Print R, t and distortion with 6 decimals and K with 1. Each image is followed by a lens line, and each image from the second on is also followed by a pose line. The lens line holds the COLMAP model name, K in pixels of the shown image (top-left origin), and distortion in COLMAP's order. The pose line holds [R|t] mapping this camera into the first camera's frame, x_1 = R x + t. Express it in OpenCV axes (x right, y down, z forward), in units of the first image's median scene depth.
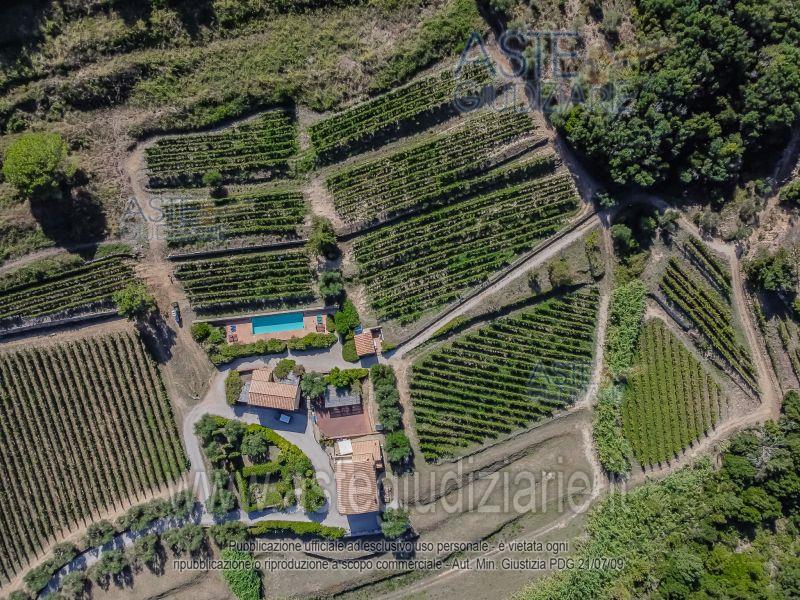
lens RADIAL K [[595.9, 0, 398.7], [0, 595.9, 293.8], [0, 0, 1]] dist [0.003799, -0.012752]
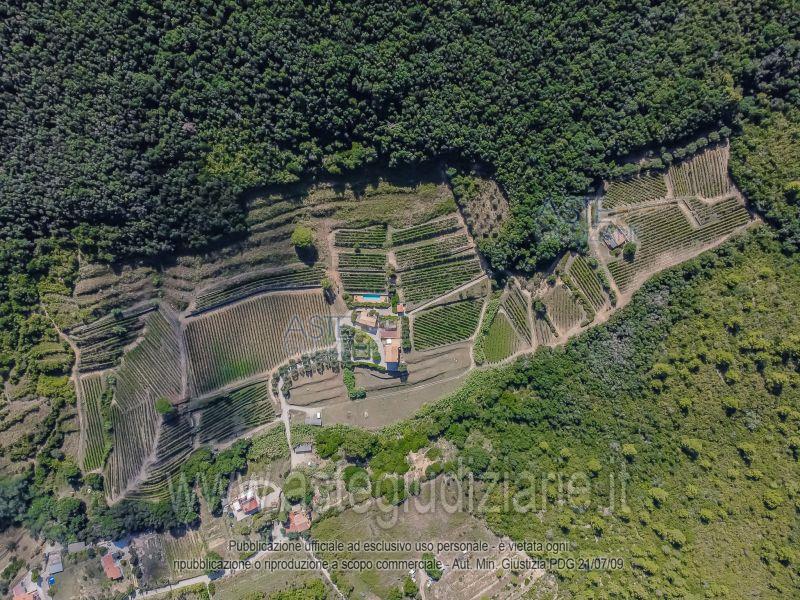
lens RADIAL K [[595.9, 0, 398.7], [0, 595.9, 293.8], [0, 0, 1]] dist [0.003799, -0.012752]
pose [[0.990205, 0.138939, -0.013796, -0.033124], [-0.135770, 0.981226, 0.136978, -0.388044], [0.032569, -0.133763, 0.990478, -1.903473]]
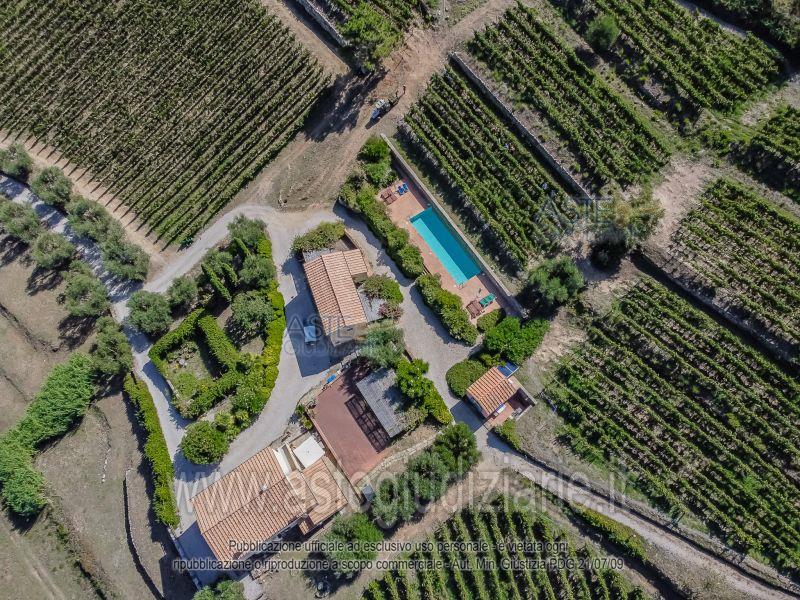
lens RADIAL K [[595.9, 0, 398.7], [0, 595.9, 293.8], [0, 0, 1]] dist [0.003799, -0.012752]
pose [[0.460876, 0.826209, -0.323993, 0.005422], [-0.867169, 0.496883, 0.033556, 0.094705], [0.188711, 0.265492, 0.945464, 0.454361]]
